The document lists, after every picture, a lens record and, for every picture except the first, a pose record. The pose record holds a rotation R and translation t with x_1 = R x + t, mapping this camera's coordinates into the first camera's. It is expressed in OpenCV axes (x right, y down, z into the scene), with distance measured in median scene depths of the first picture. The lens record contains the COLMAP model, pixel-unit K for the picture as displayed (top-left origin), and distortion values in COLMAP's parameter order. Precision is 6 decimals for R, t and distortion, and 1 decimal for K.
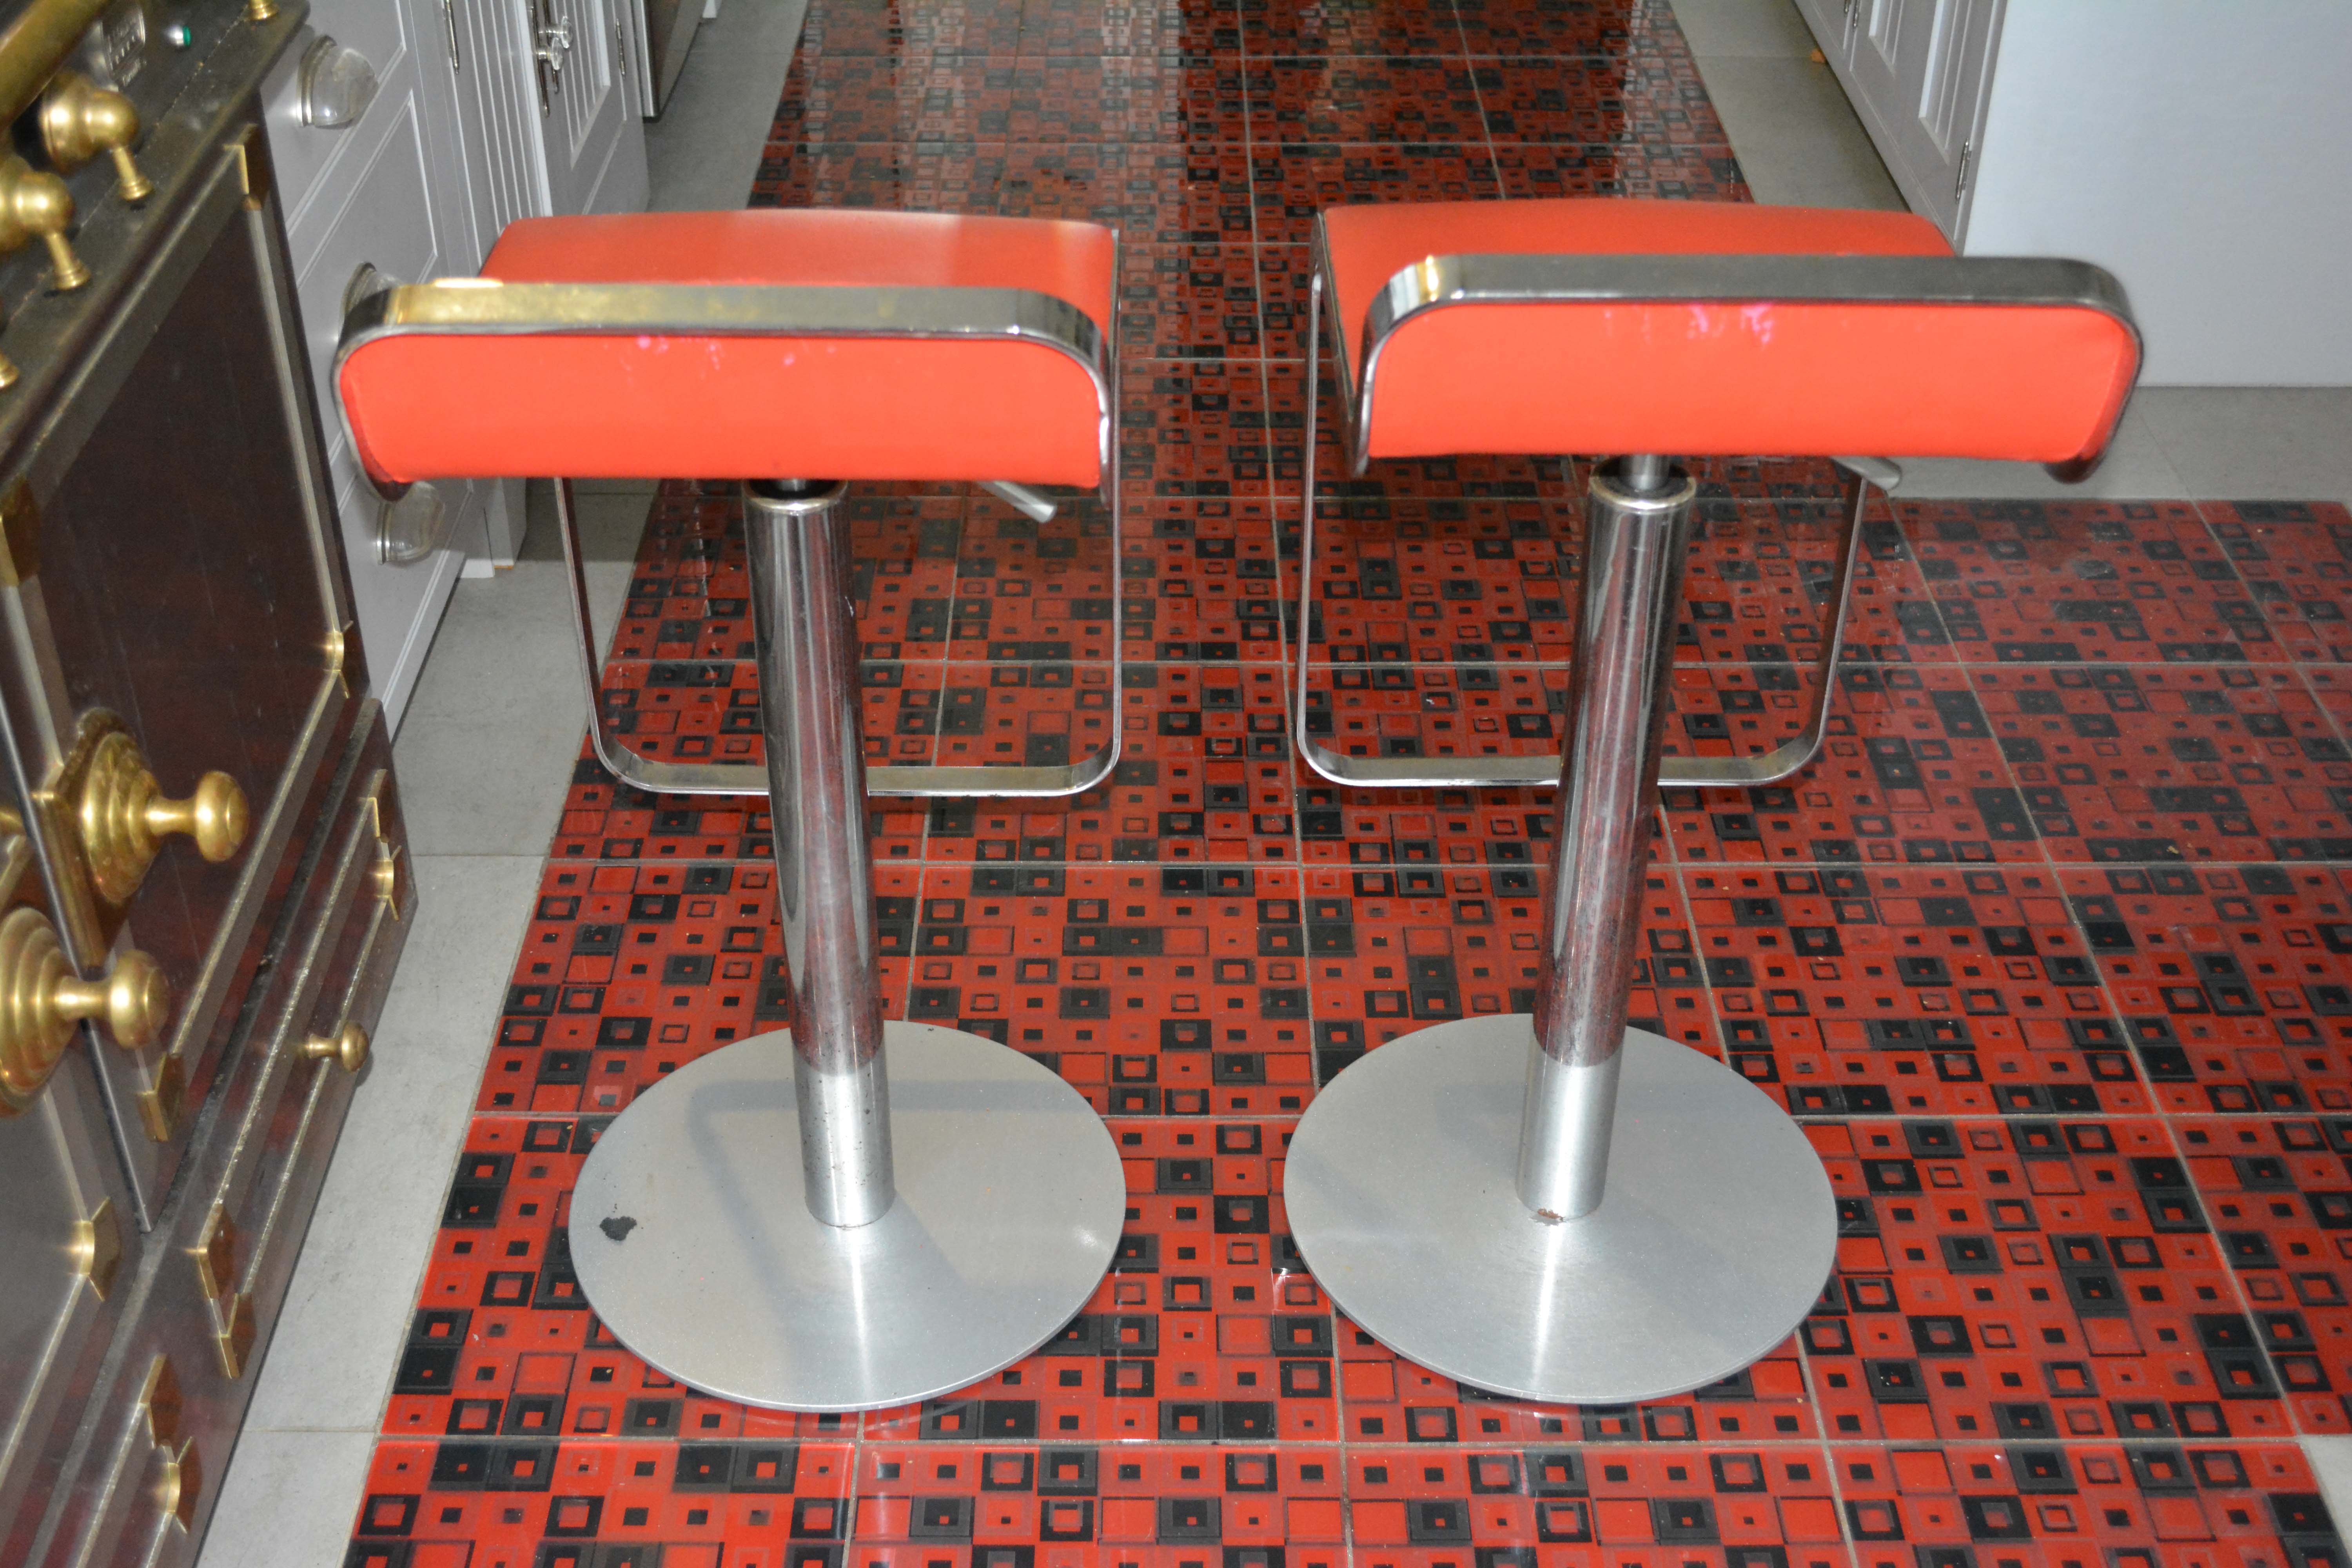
lens RADIAL K [[2806.7, 0, 1176.0], [0, 2806.7, 784.0], [0, 0, 1]] dist [0.000529, -0.052846]
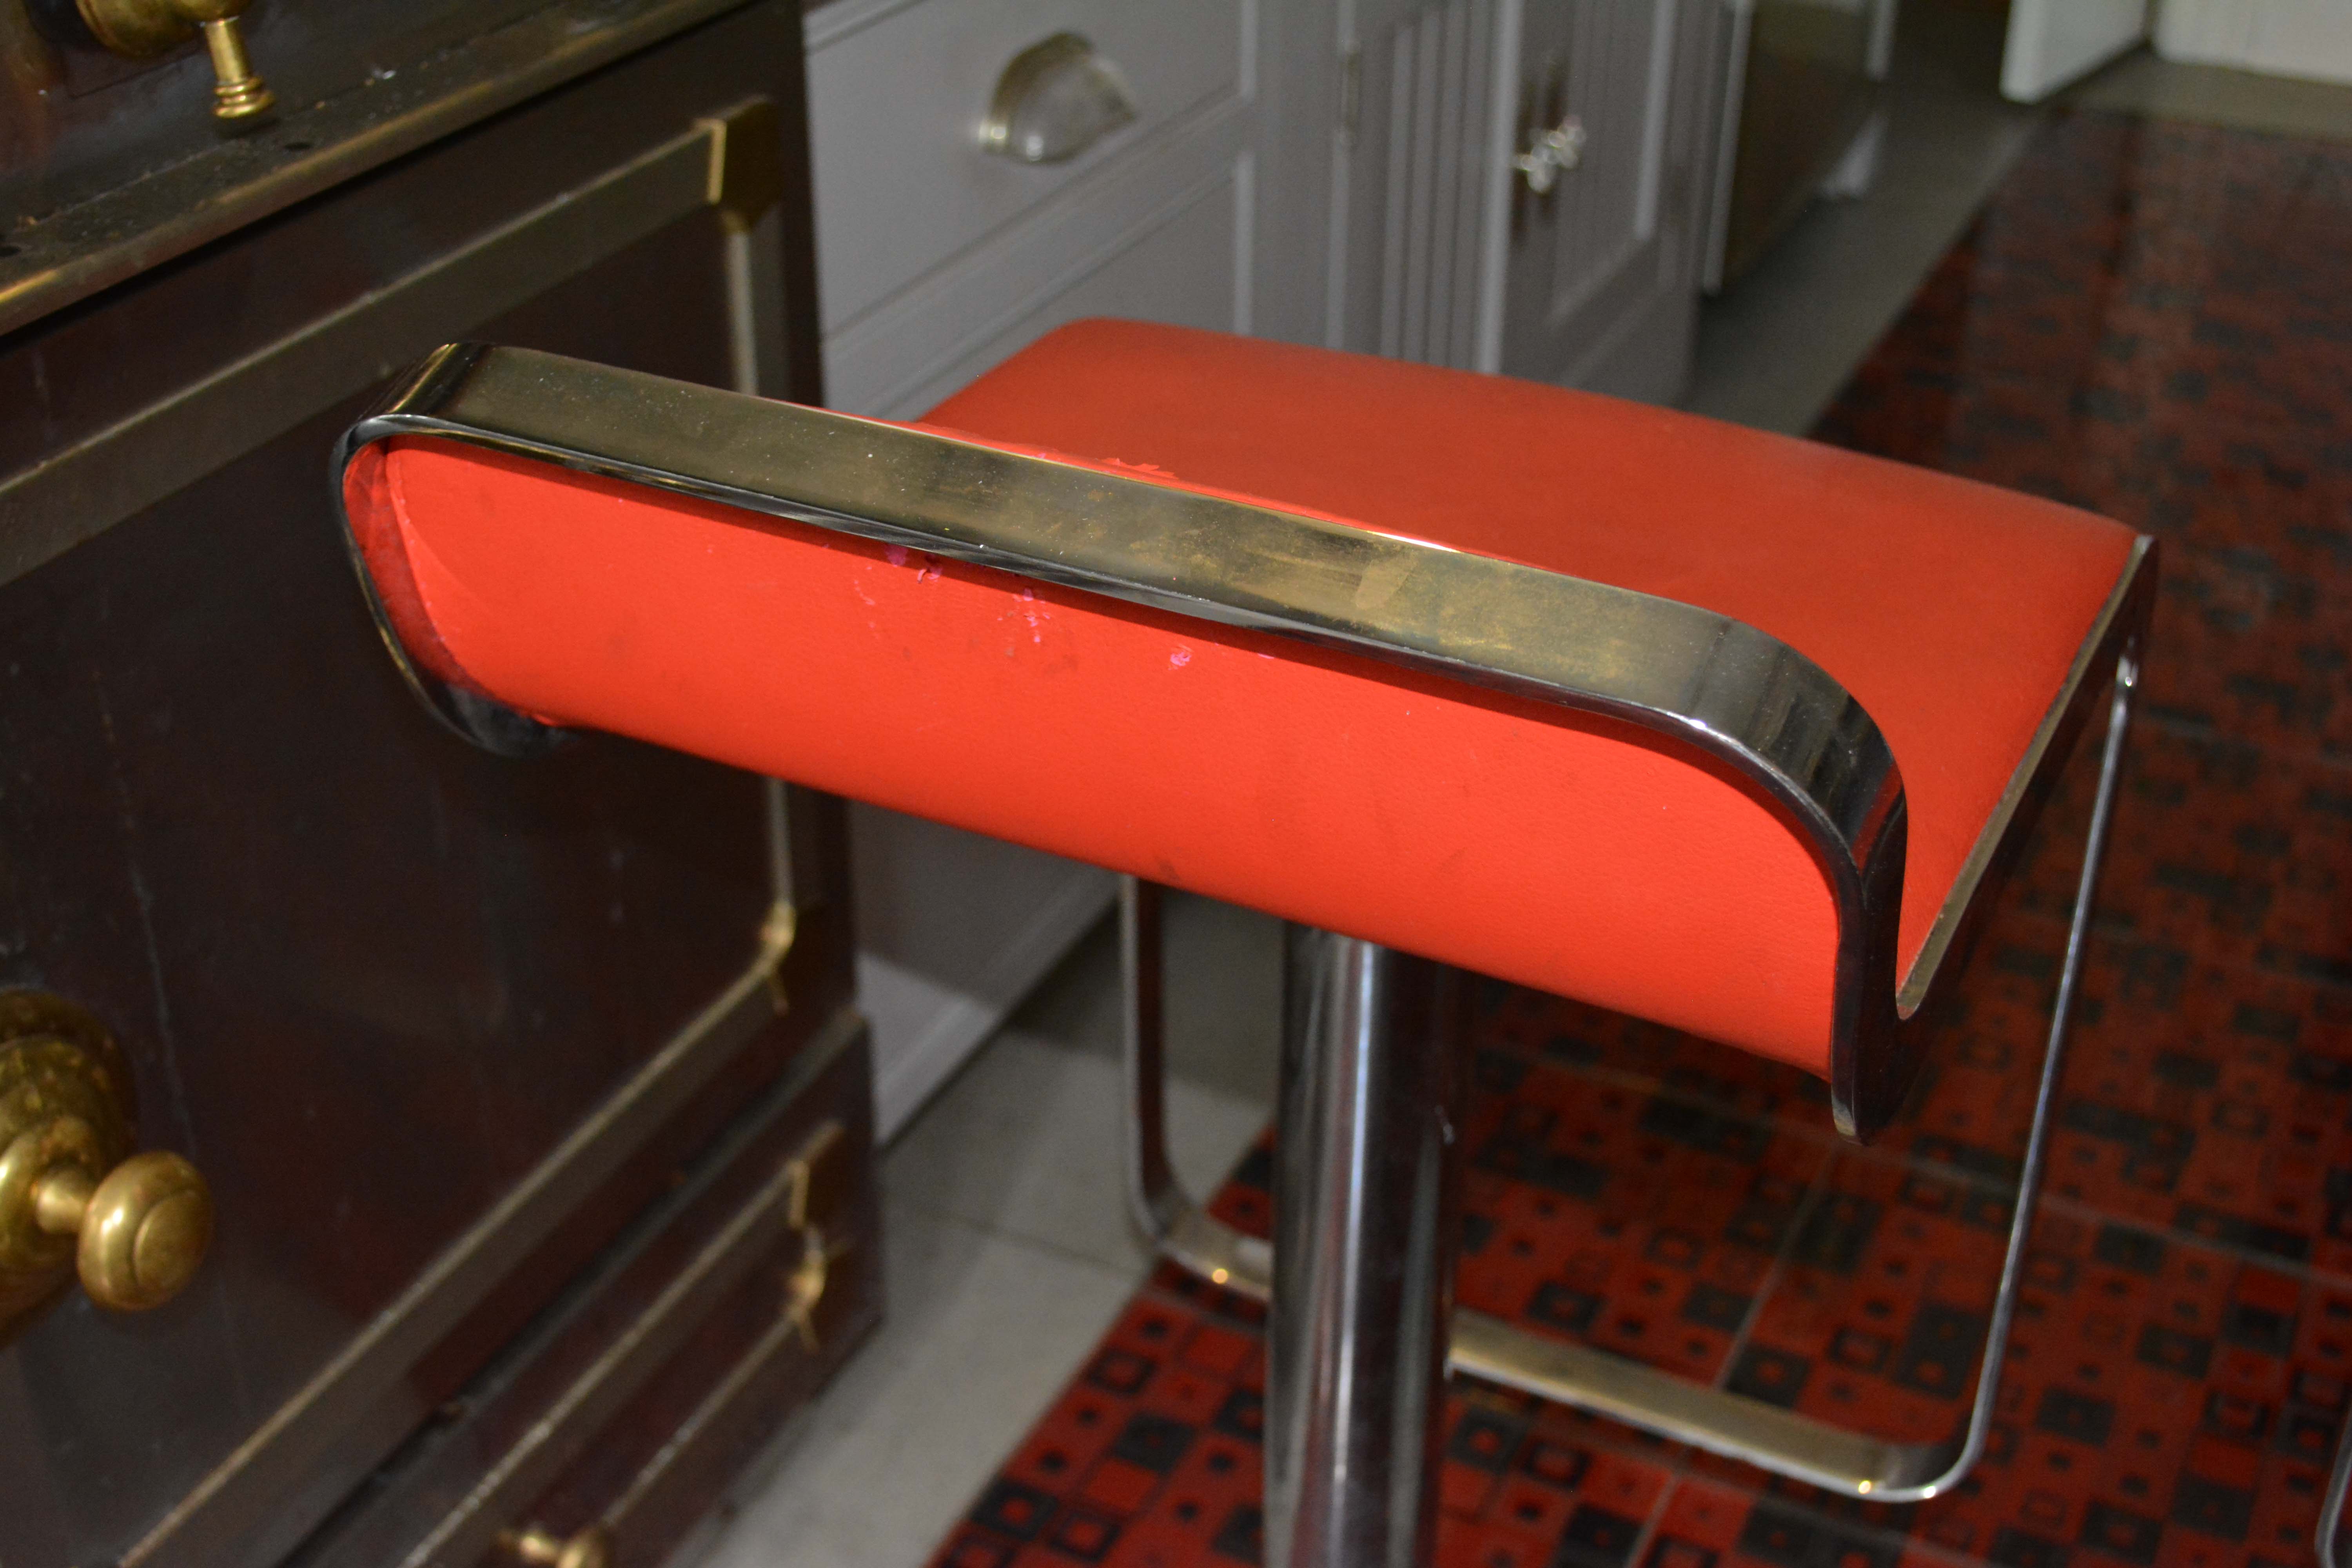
lens RADIAL K [[3043.3, 0, 1176.0], [0, 3043.3, 784.0], [0, 0, 1]] dist [-0.004829, -0.030051]
pose [[0.898567, 0.225921, -0.376213, 0.028108], [-0.258351, 0.965328, -0.037366, -0.061653], [0.354728, 0.130771, 0.925779, 0.302069]]
